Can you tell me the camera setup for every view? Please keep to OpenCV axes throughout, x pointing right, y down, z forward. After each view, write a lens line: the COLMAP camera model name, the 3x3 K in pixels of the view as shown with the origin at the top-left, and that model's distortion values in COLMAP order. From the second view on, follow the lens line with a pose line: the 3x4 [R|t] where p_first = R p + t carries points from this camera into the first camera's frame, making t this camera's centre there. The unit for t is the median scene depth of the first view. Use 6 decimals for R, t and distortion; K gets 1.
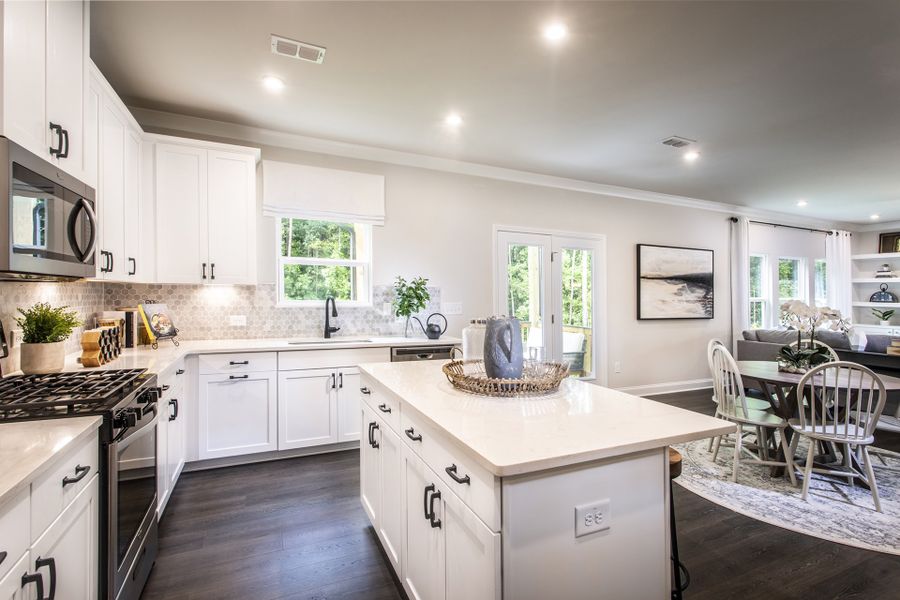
lens RADIAL K [[414.3, 0, 449.6], [0, 414.3, 293.9], [0, 0, 1]] dist [-0.000839, 0.001625]
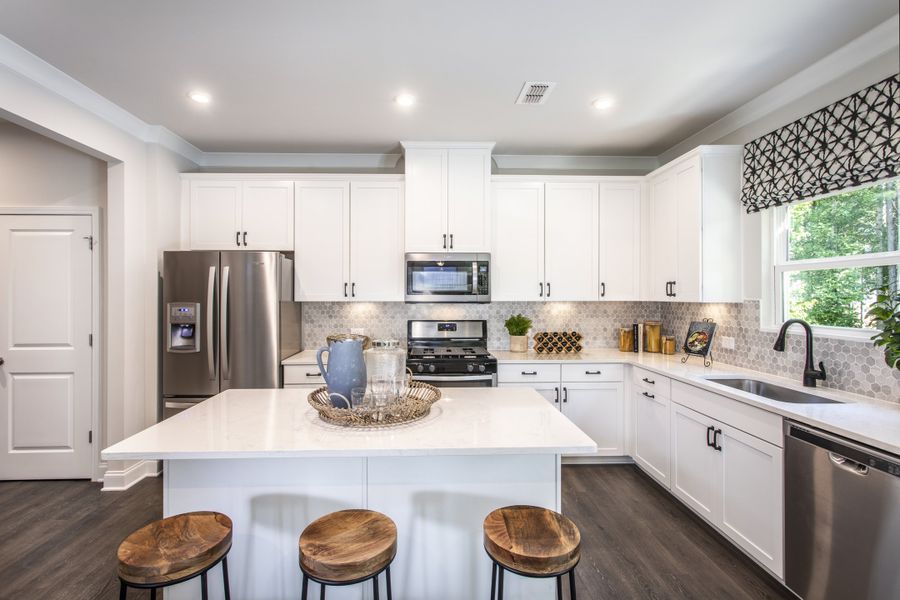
lens RADIAL K [[414.3, 0, 447.8], [0, 414.3, 299.7], [0, 0, 1]] dist [-0.000839, 0.001625]
pose [[-0.399935, -0.013001, -0.916451, 0.514352], [-0.005772, 0.999915, -0.011666, -0.012065], [0.916525, 0.000624, -0.399976, 0.806436]]
